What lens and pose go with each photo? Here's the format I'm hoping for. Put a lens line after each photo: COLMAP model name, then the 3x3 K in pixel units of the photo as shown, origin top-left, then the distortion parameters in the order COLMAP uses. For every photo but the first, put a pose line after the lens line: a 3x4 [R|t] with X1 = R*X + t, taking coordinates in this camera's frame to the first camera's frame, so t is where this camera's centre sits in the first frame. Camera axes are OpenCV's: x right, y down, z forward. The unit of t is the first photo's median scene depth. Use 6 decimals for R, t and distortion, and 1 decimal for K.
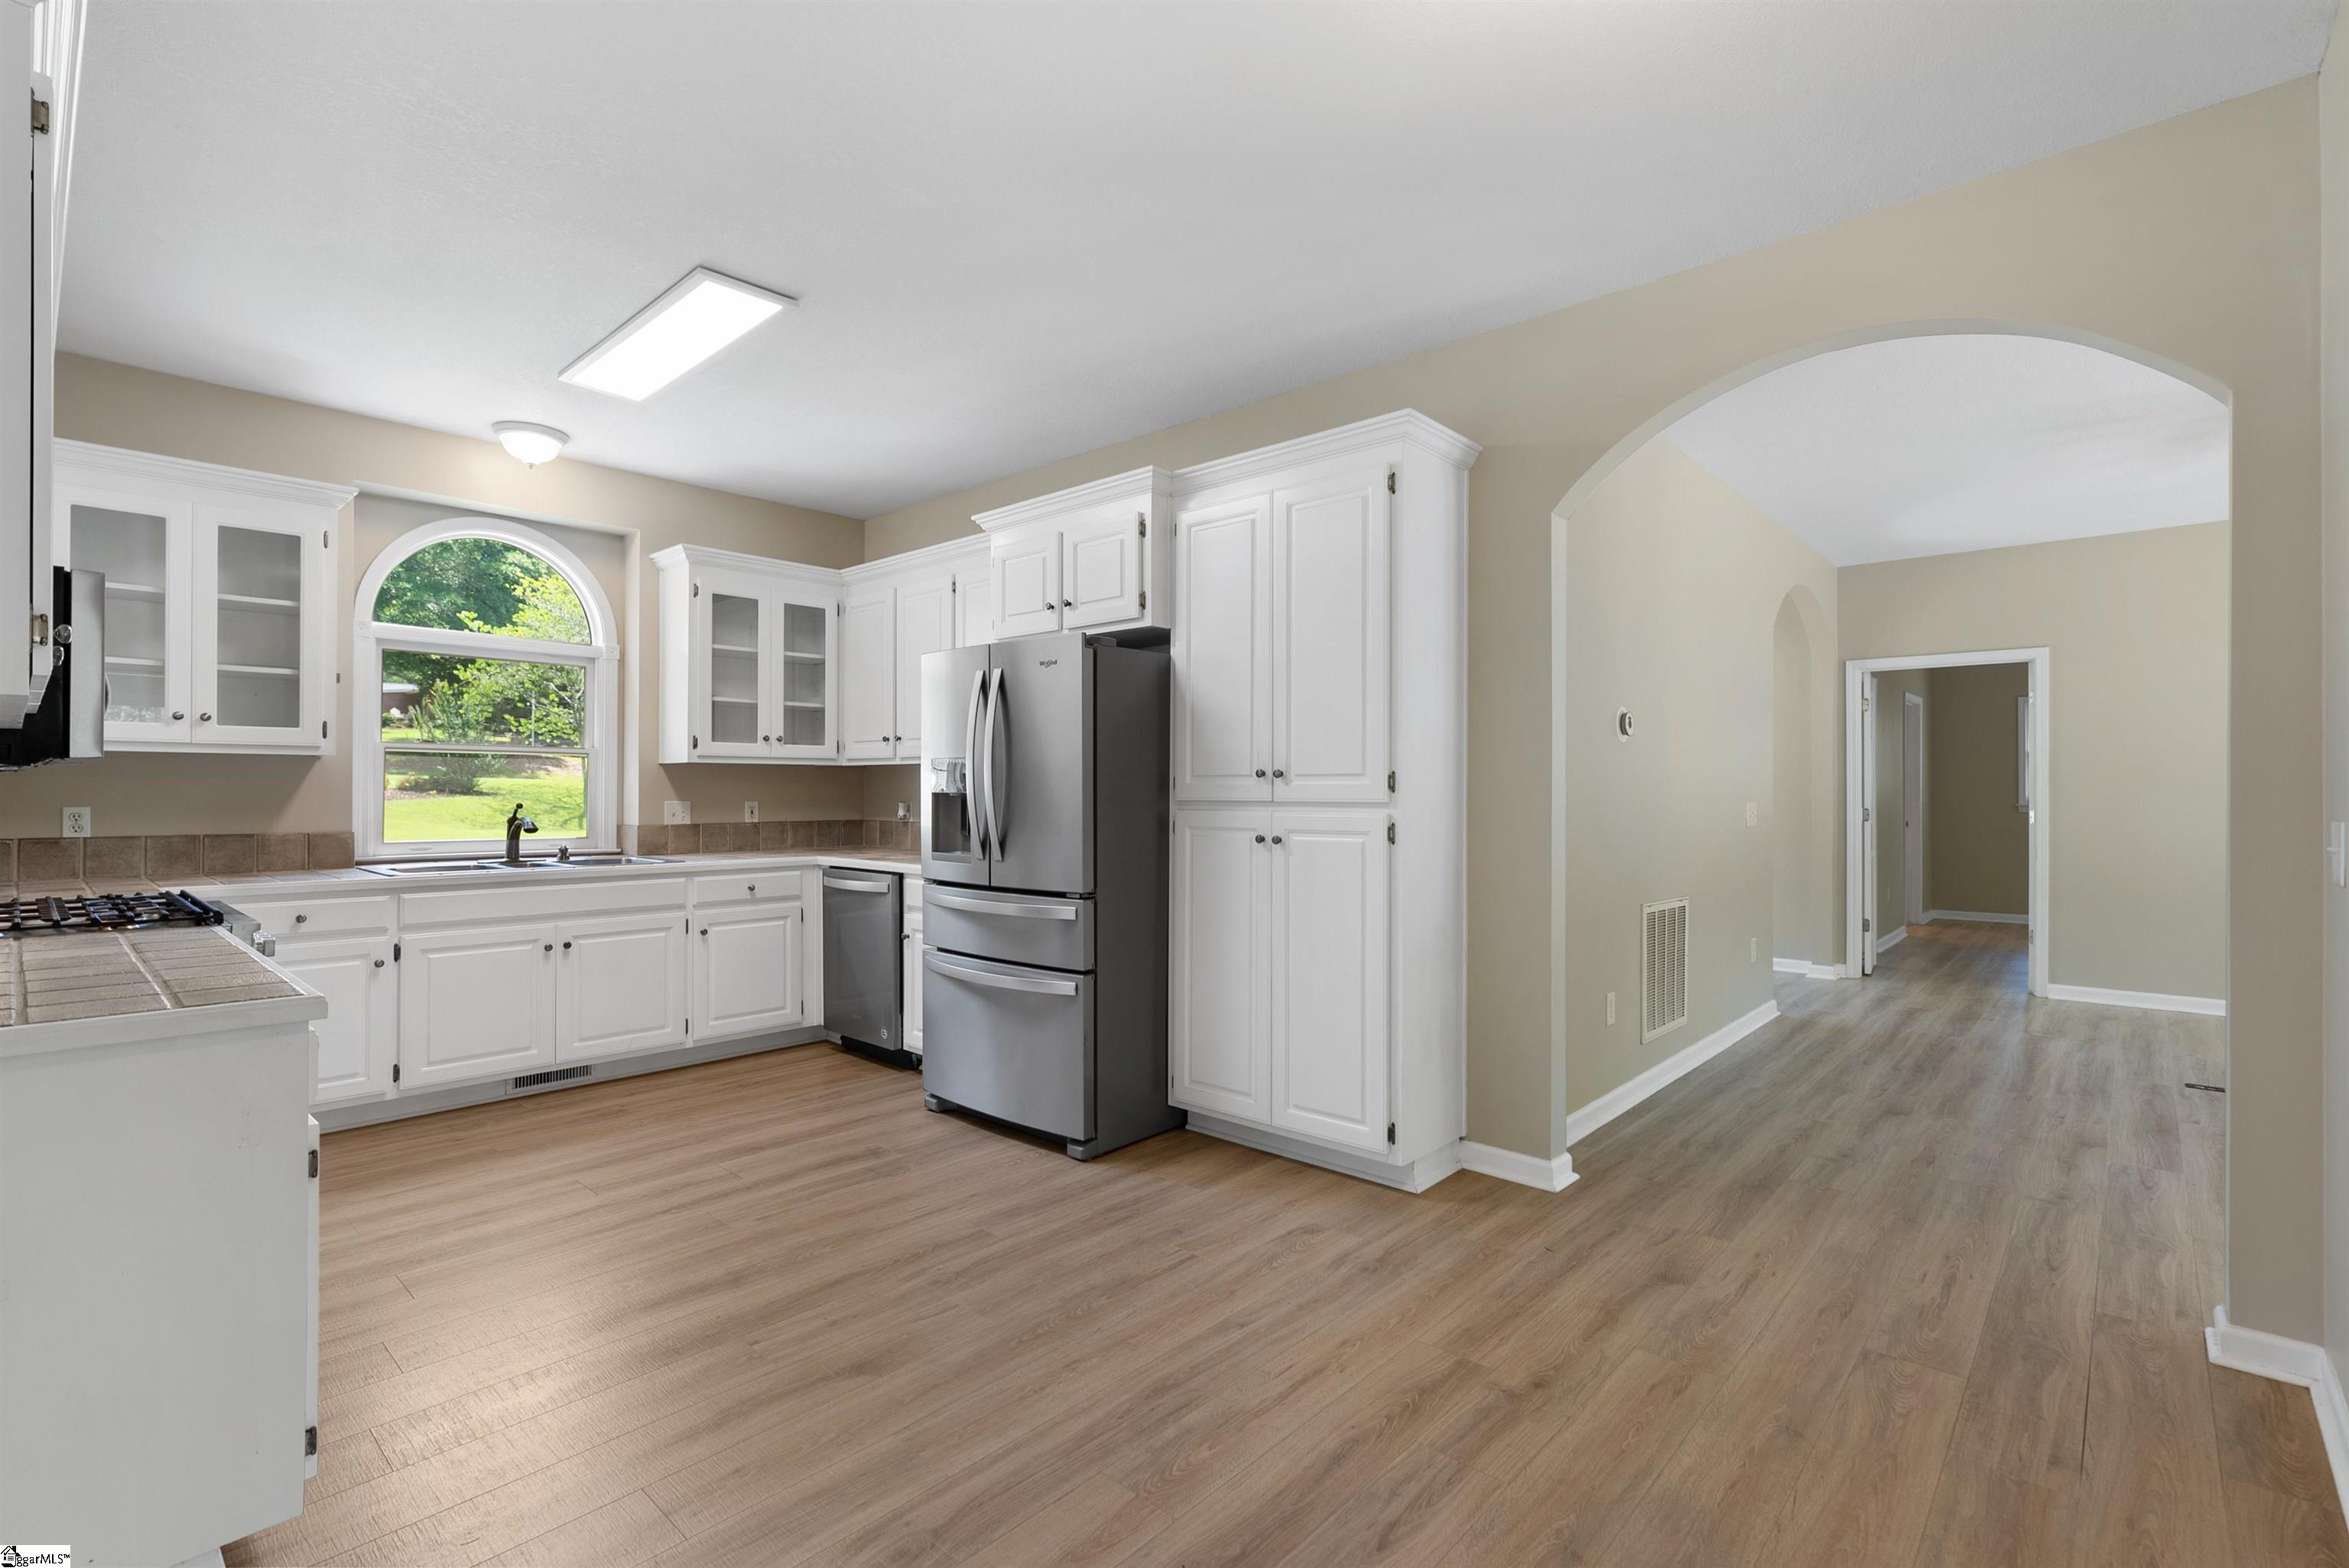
lens RADIAL K [[1069.4, 0, 1178.4], [0, 1069.4, 787.8], [0, 0, 1]] dist [-0.009773, 0.004850]
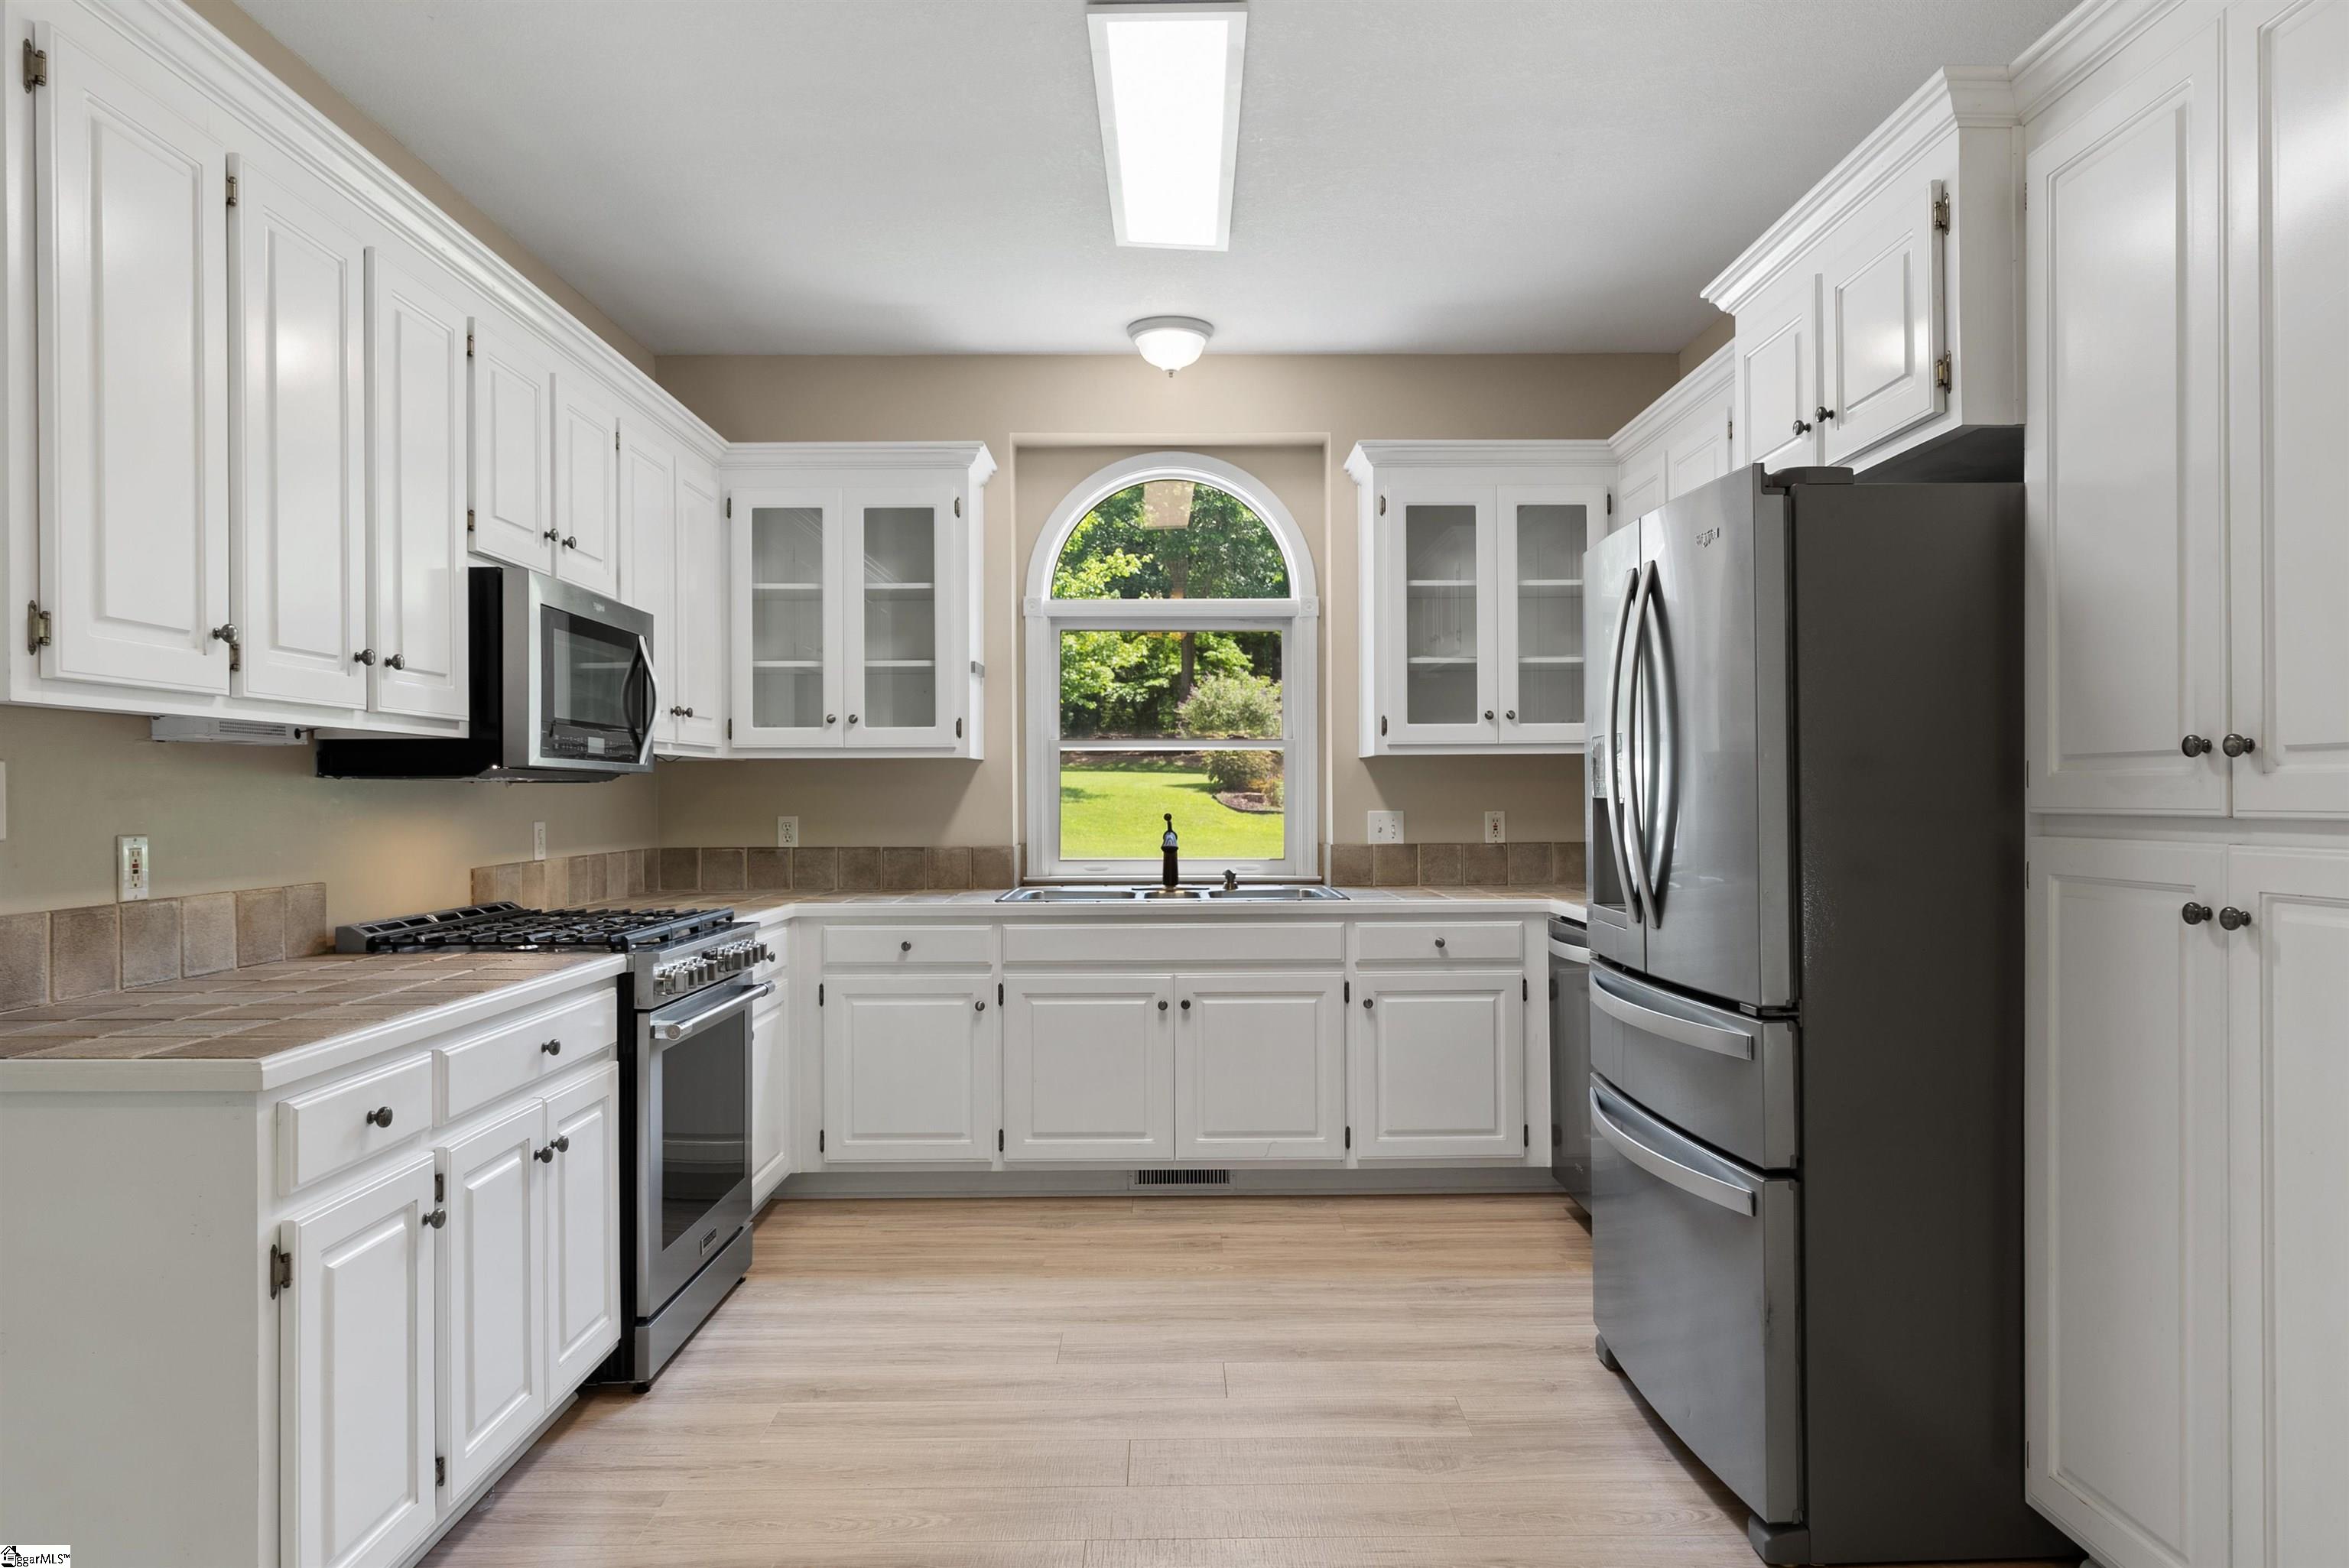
lens RADIAL K [[1482.4, 0, 1174.3], [0, 1482.4, 790.9], [0, 0, 1]] dist [0.008635, 0.003563]
pose [[0.676800, -0.007685, -0.736127, 0.209259], [0.008647, 0.999960, -0.002490, 0.000913], [0.736116, -0.004680, 0.676839, 0.329805]]
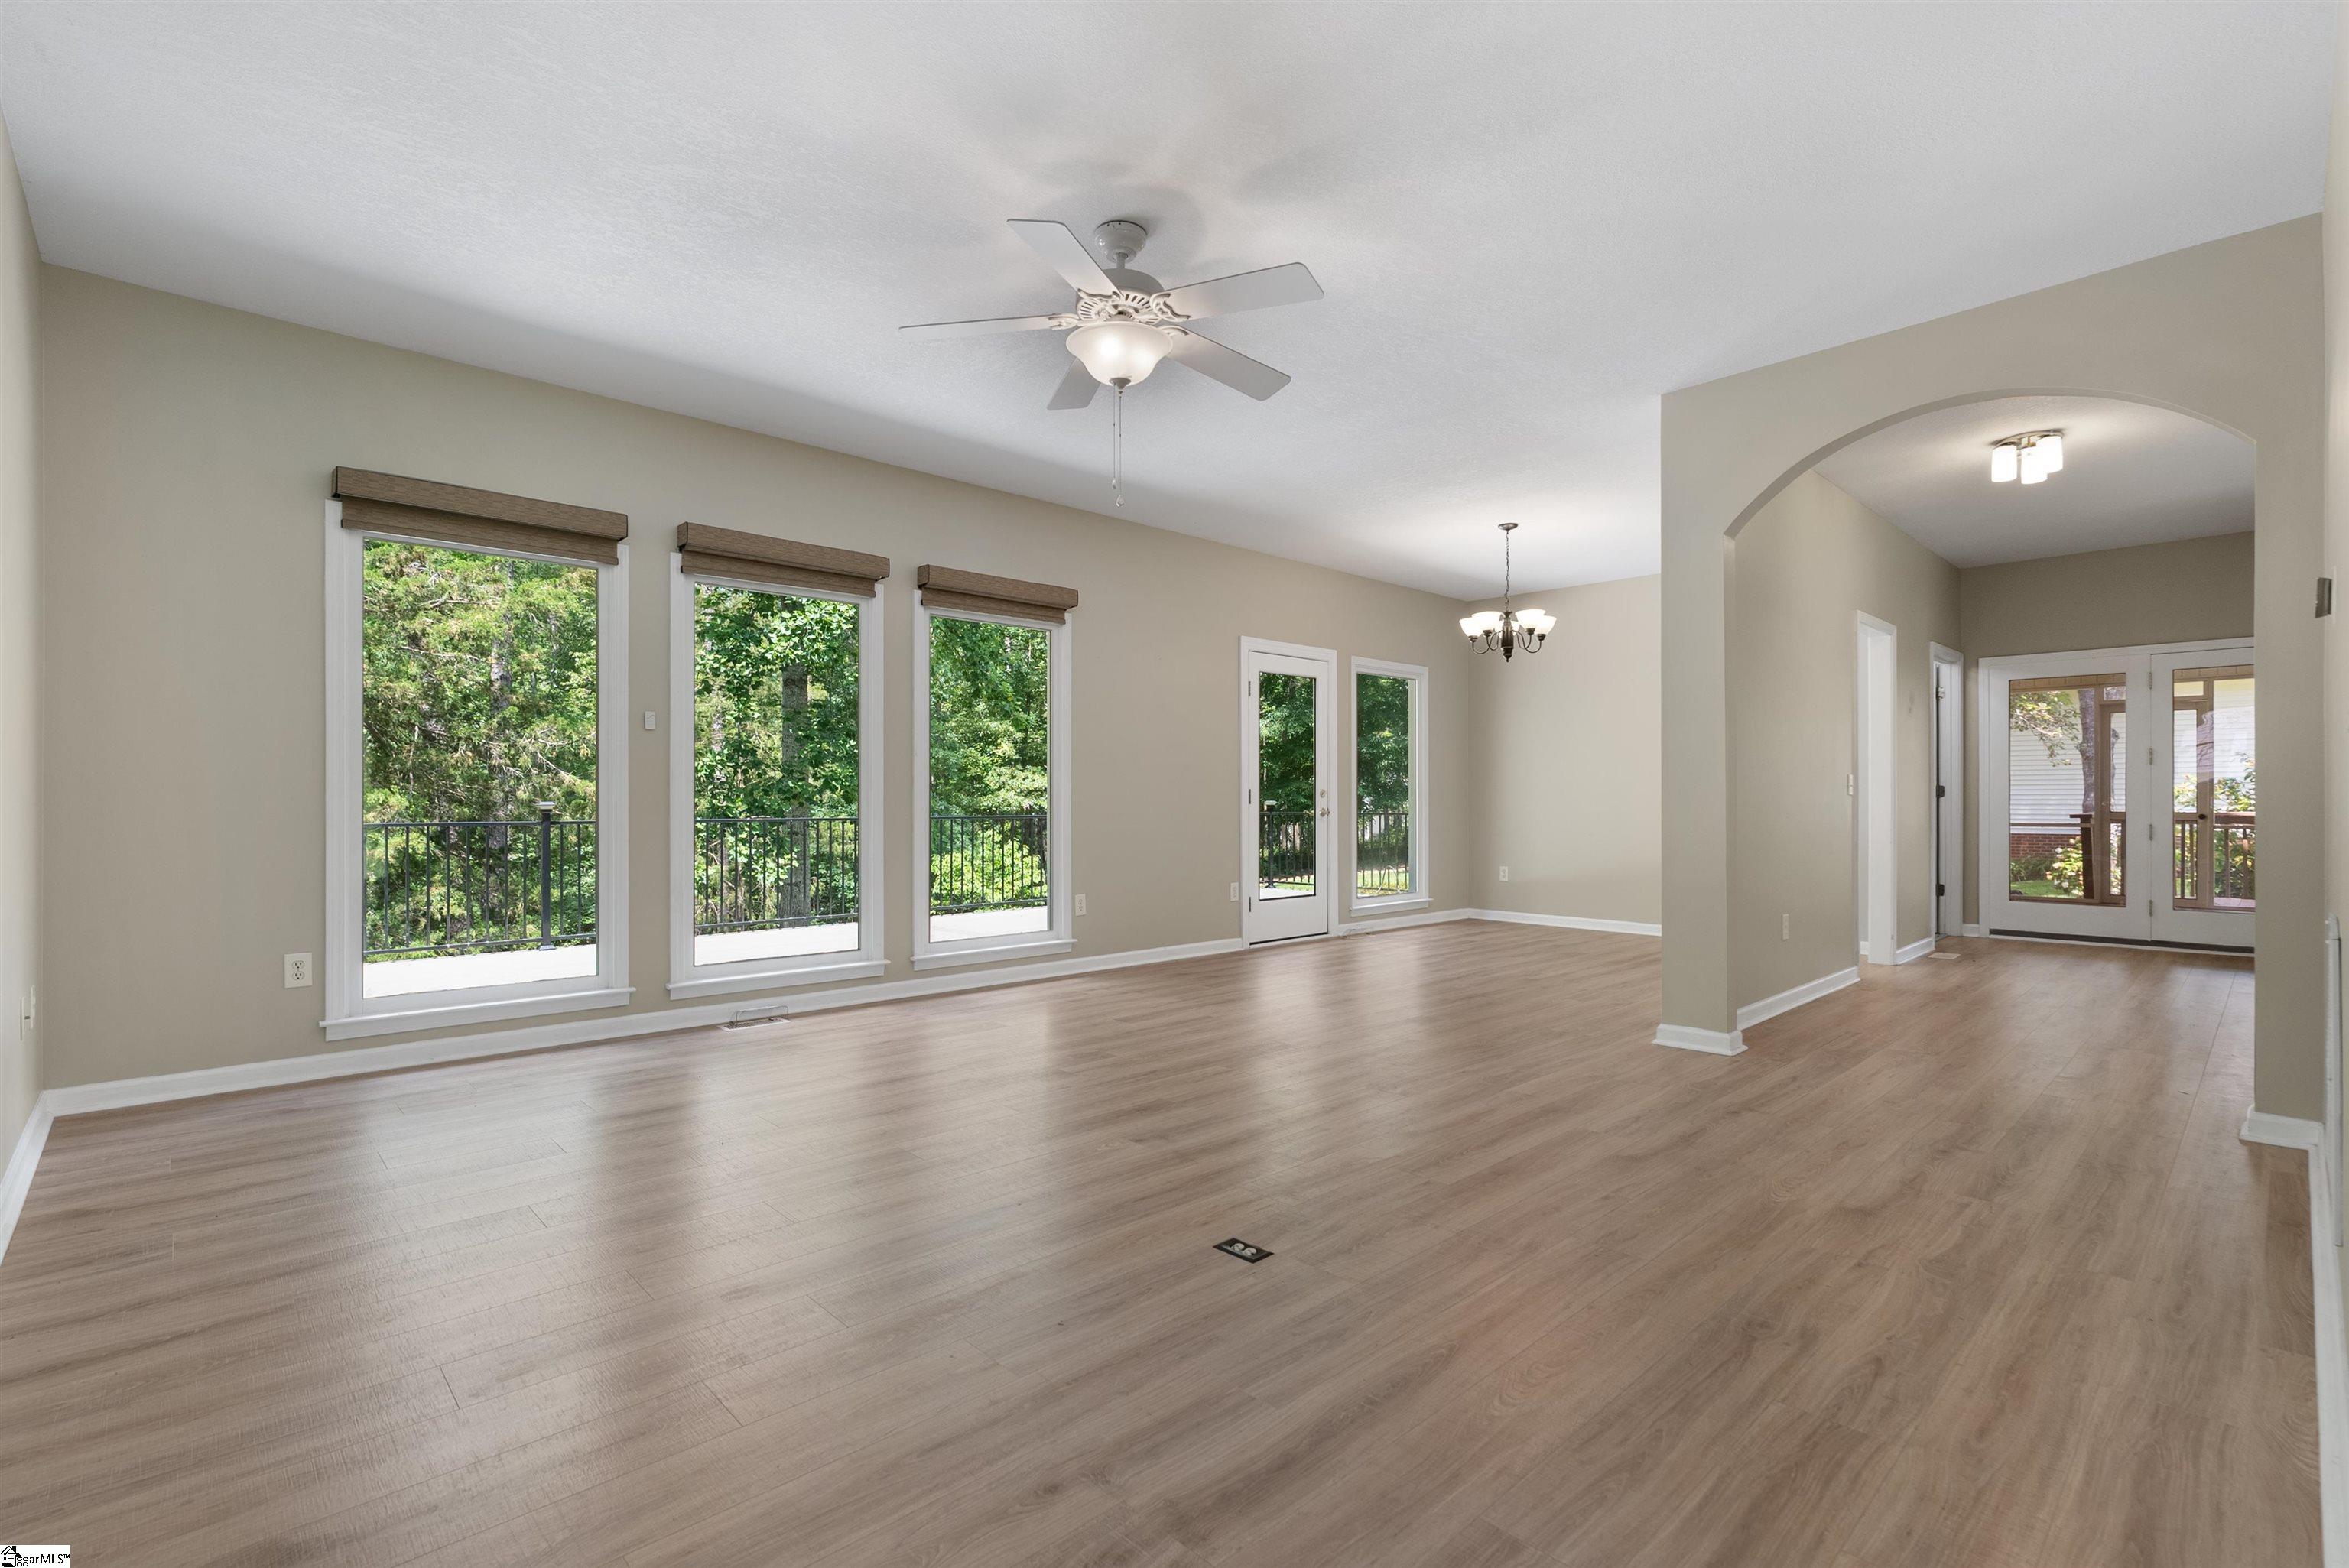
lens RADIAL K [[1069.4, 0, 1185.1], [0, 1069.4, 795.0], [0, 0, 1]] dist [-0.009773, 0.004850]
pose [[-0.997421, -0.000907, 0.071766, 1.119023], [-0.001524, 0.999962, -0.008552, 0.062618], [-0.071755, -0.008640, -0.997385, 1.813366]]
